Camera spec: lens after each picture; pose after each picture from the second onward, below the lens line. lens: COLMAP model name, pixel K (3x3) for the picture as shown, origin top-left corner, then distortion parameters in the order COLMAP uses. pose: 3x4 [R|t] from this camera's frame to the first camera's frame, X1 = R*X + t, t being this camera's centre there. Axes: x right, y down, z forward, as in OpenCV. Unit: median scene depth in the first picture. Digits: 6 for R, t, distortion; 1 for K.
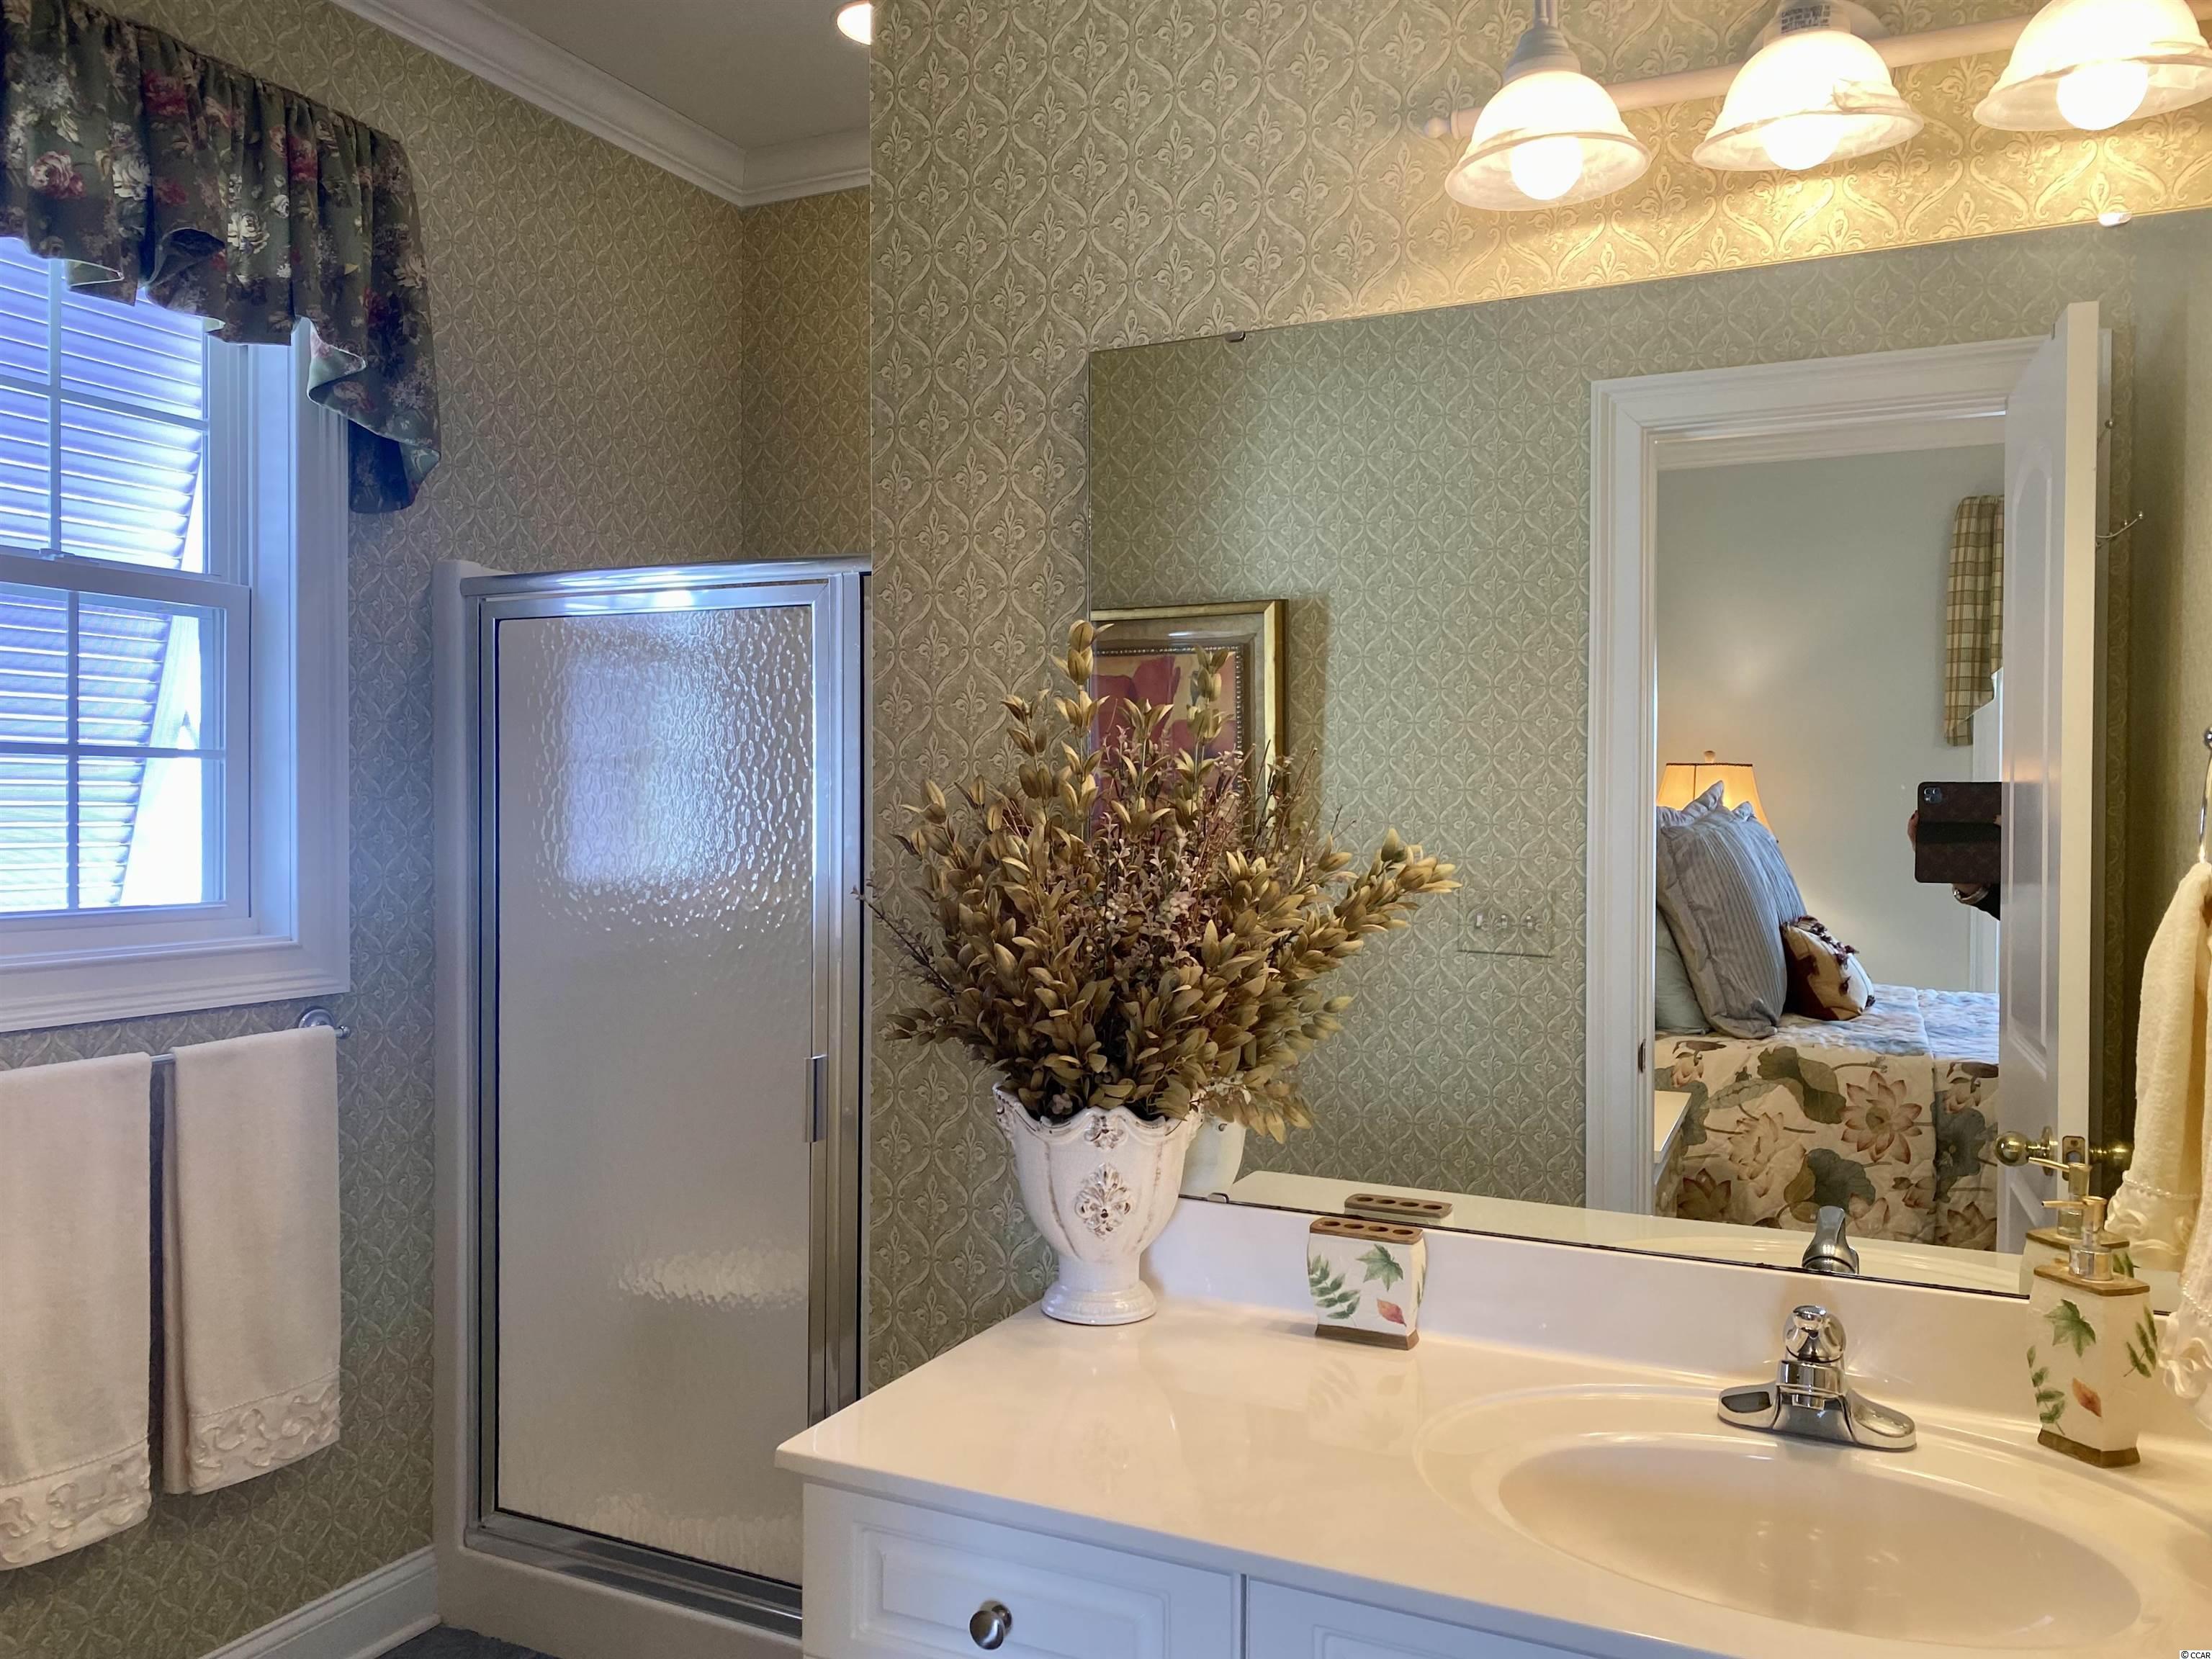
lens RADIAL K [[1707.8, 0, 1106.0], [0, 1707.8, 829.5], [0, 0, 1]] dist [0.060308, -0.050515]
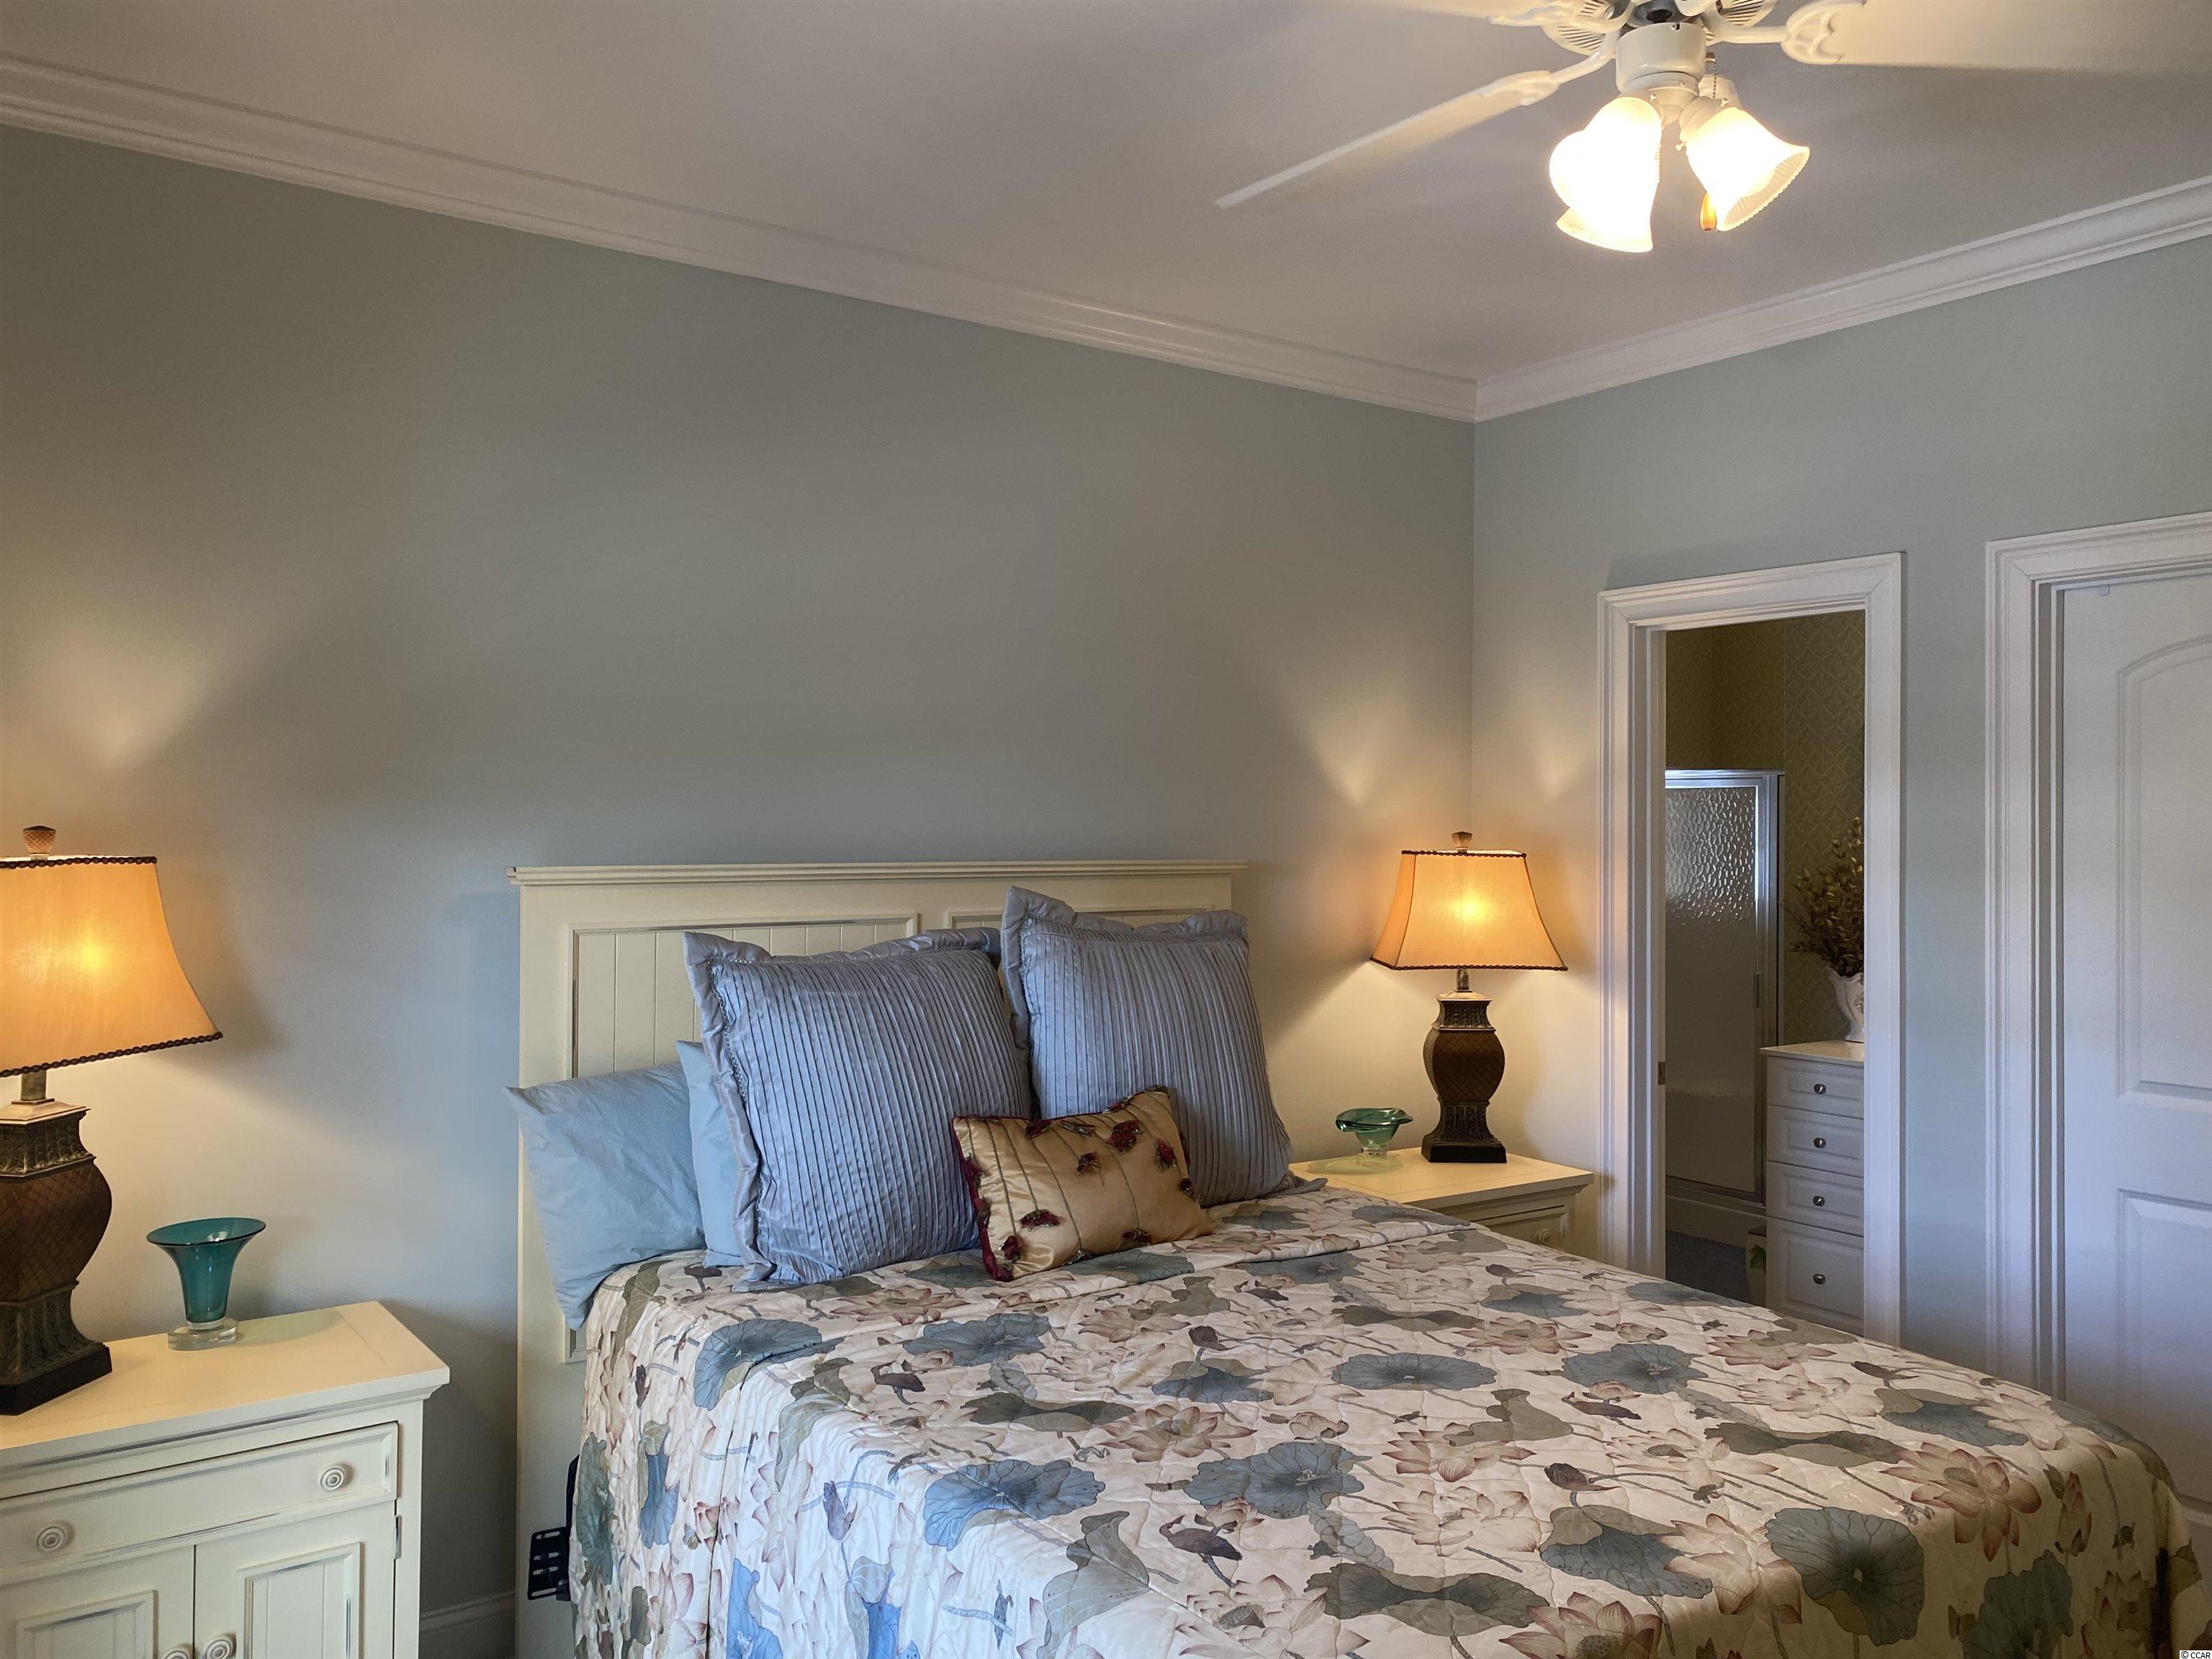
lens RADIAL K [[1707.8, 0, 1106.0], [0, 1707.8, 829.5], [0, 0, 1]] dist [0.060308, -0.050515]
pose [[0.876048, -0.005547, -0.482191, 0.285067], [-0.002975, 0.999853, -0.016907, -0.038843], [0.482214, 0.016245, 0.875903, -2.274699]]
